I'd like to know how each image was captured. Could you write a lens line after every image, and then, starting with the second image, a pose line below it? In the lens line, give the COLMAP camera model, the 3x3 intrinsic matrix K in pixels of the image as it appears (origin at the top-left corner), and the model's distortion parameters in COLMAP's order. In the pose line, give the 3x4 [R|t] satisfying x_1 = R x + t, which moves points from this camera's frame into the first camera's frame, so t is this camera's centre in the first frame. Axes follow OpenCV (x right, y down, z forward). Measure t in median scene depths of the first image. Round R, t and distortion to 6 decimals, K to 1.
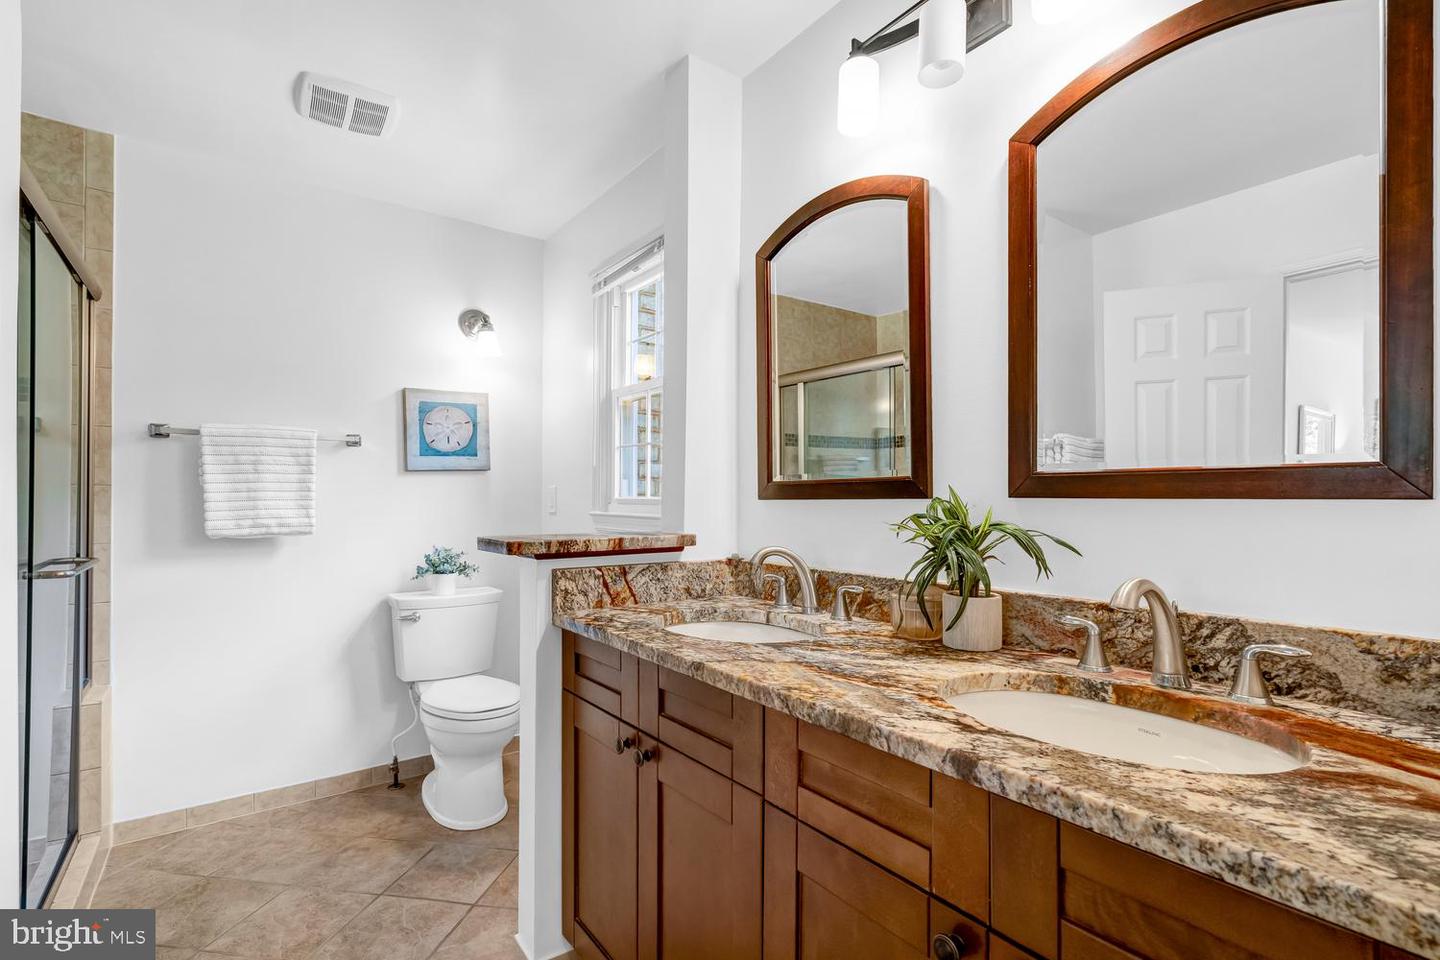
lens RADIAL K [[663.7, 0, 707.1], [0, 663.7, 490.2], [0, 0, 1]] dist [-0.000076, 0.000871]
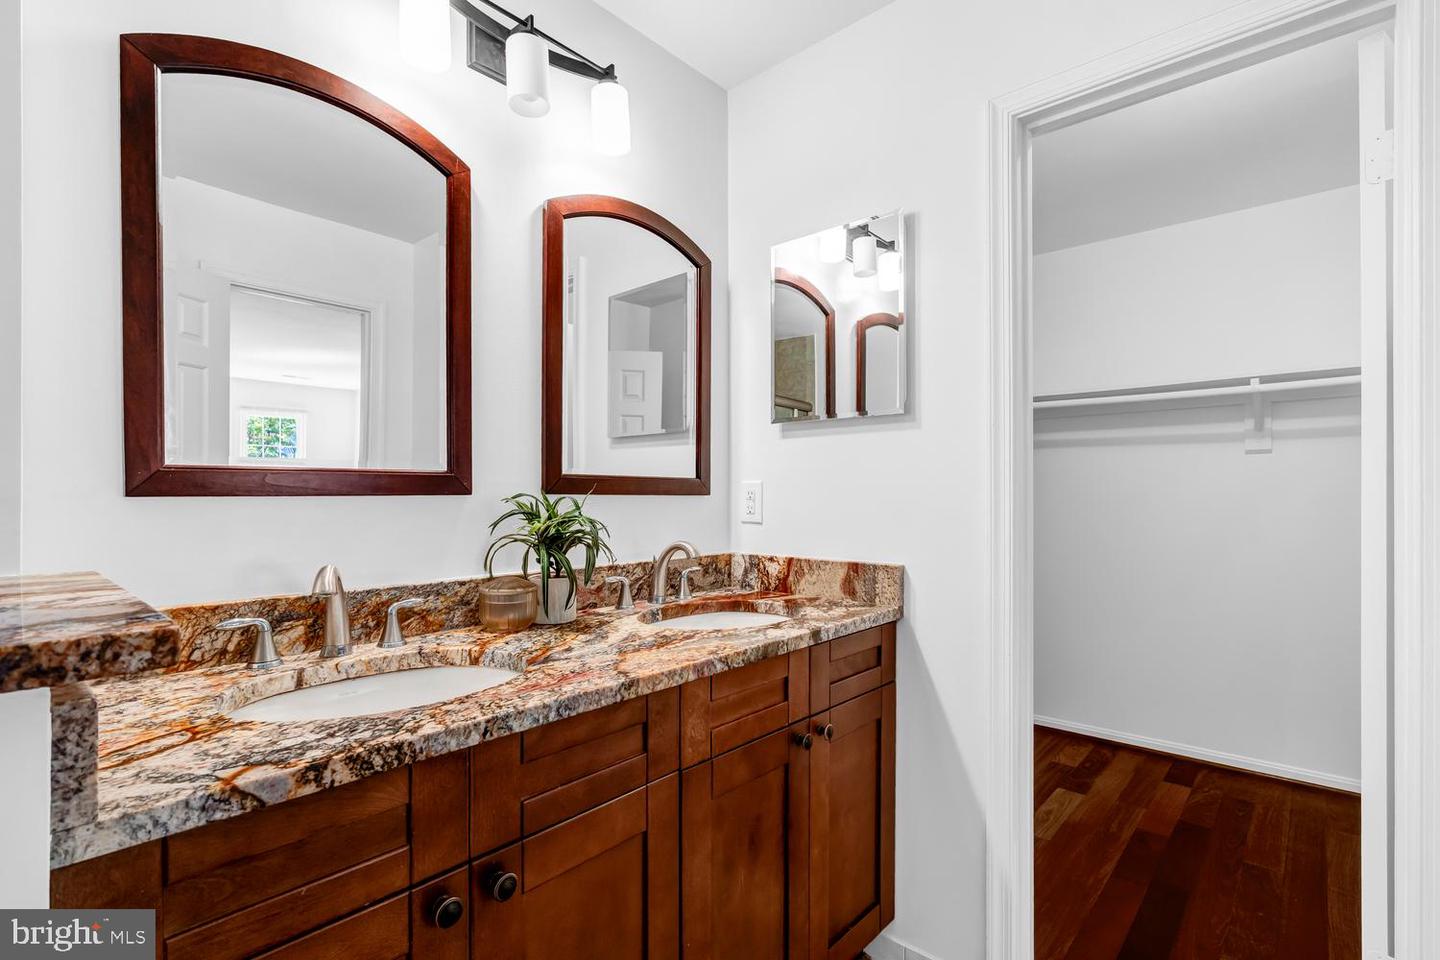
lens RADIAL K [[663.7, 0, 707.6], [0, 663.7, 490.5], [0, 0, 1]] dist [-0.000076, 0.000871]
pose [[-0.202304, 0.010498, 0.979267, -0.904021], [-0.011648, 0.999846, -0.013125, 0.019014], [-0.979254, -0.014062, -0.202150, 1.085399]]
